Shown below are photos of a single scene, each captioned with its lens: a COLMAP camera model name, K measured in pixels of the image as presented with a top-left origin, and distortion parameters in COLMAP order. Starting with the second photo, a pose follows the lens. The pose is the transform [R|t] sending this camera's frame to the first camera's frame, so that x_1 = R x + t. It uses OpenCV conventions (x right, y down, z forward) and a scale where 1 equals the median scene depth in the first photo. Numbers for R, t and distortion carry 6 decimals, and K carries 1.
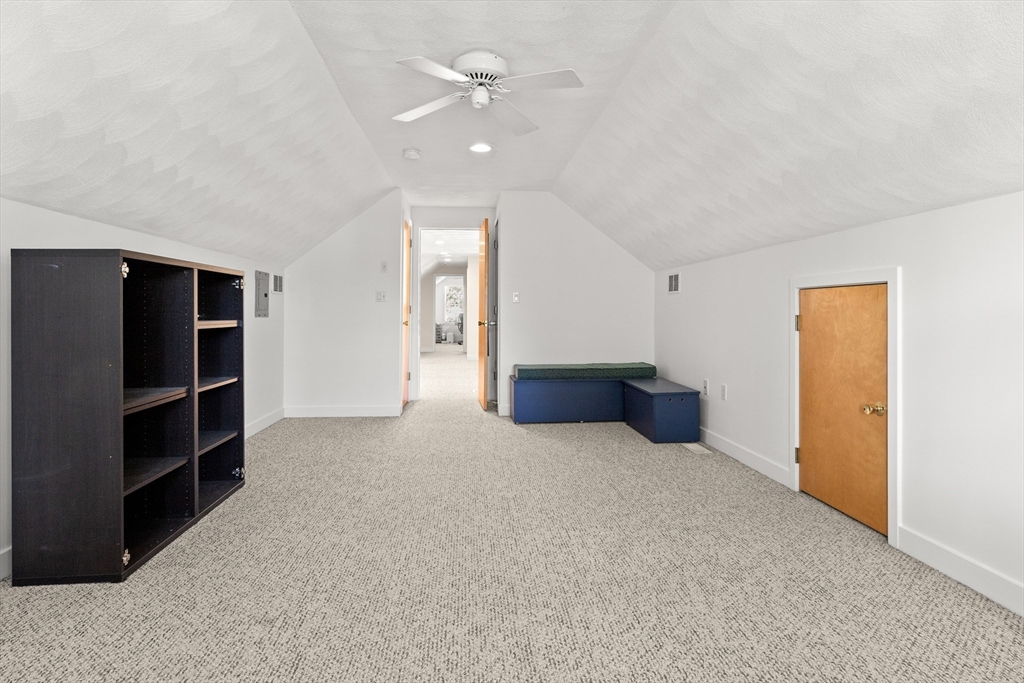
lens RADIAL K [[560.4, 0, 512.5], [0, 560.4, 317.3], [0, 0, 1]] dist [-0.000020, 0.000007]
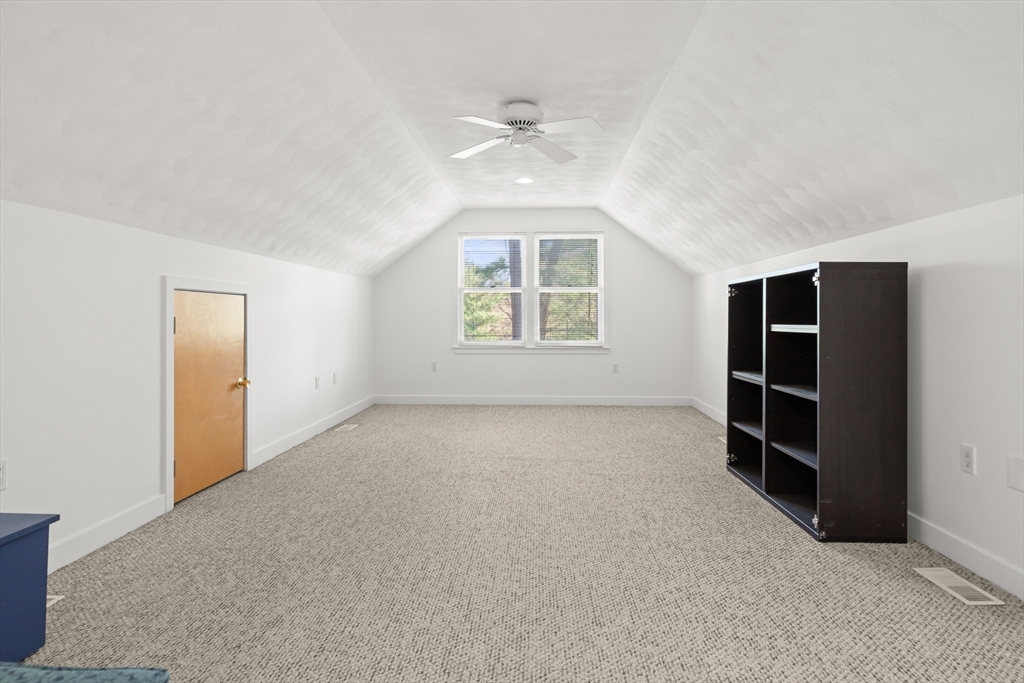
lens RADIAL K [[560.4, 0, 512.5], [0, 560.4, 317.3], [0, 0, 1]] dist [-0.000020, 0.000007]
pose [[-0.991958, -0.001907, 0.126556, -0.099803], [-0.001693, 0.999997, 0.001795, -0.004148], [-0.126559, 0.001566, -0.991958, 1.122963]]
